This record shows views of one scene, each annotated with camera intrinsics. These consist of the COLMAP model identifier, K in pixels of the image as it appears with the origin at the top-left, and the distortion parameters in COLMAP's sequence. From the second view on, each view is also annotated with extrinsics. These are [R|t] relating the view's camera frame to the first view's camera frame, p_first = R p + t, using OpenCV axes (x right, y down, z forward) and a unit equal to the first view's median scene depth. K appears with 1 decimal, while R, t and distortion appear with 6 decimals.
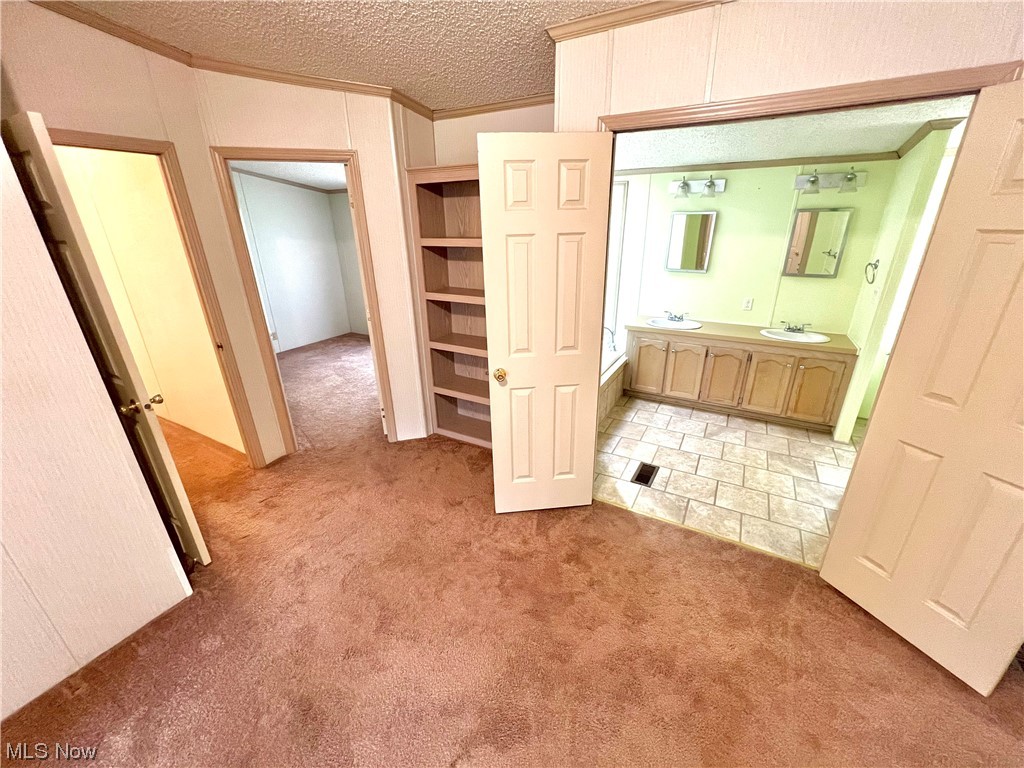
lens RADIAL K [[410.2, 0, 512.0], [0, 410.2, 384.0], [0, 0, 1]] dist [-0.001503, 0.000296]
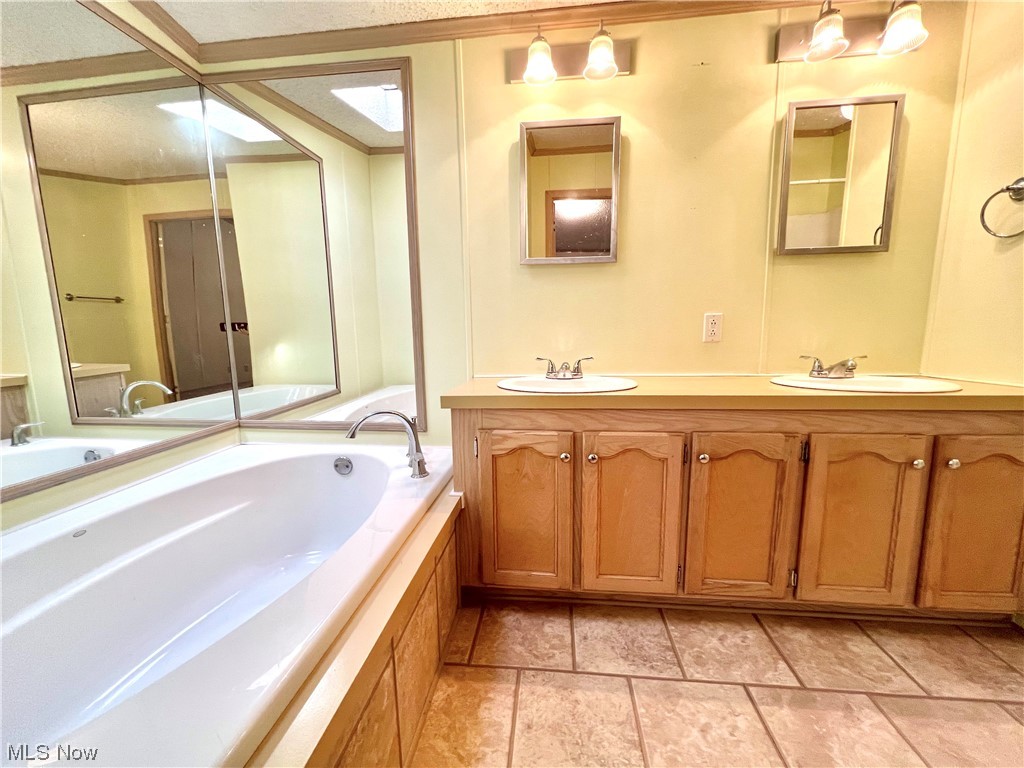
lens RADIAL K [[410.2, 0, 512.0], [0, 410.2, 384.0], [0, 0, 1]] dist [-0.001503, 0.000296]
pose [[0.918160, -0.056651, 0.392140, 0.239229], [0.150554, 0.965373, -0.213045, -0.088692], [-0.366492, 0.254647, 0.894896, 0.819052]]
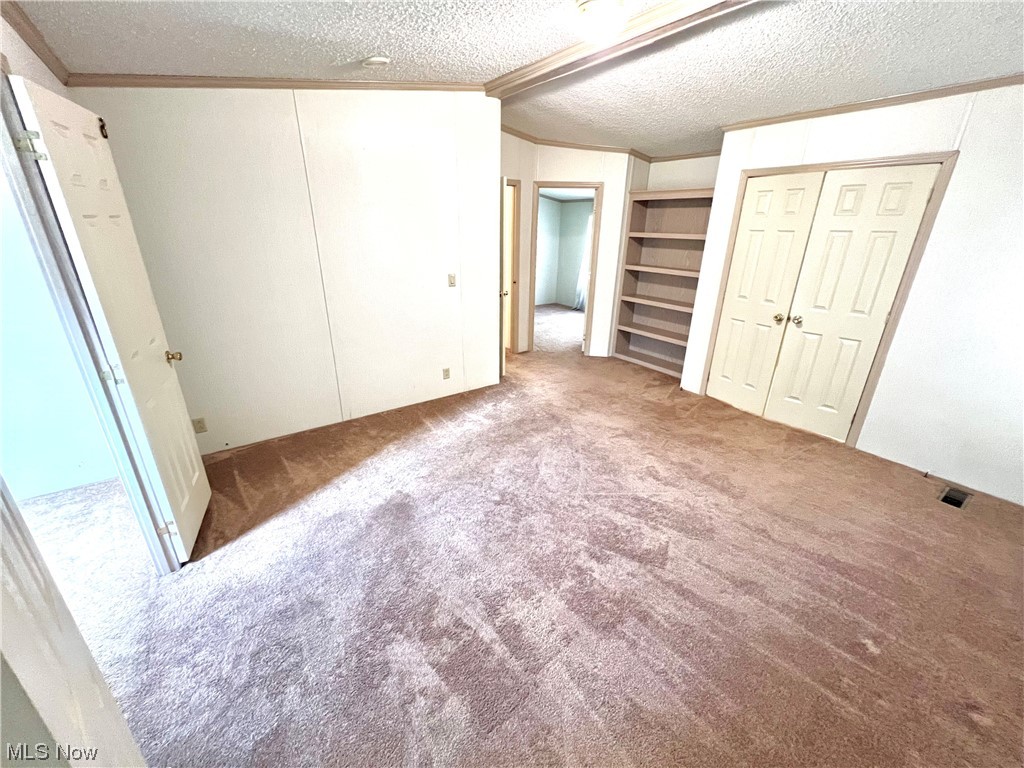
lens RADIAL K [[408.5, 0, 511.0], [0, 408.5, 383.8], [0, 0, 1]] dist [-0.001658, -0.000021]
pose [[0.908649, 0.180253, -0.376652, 0.072639], [-0.185204, 0.982422, 0.023362, 0.277586], [0.374242, 0.048529, 0.926060, -0.636974]]
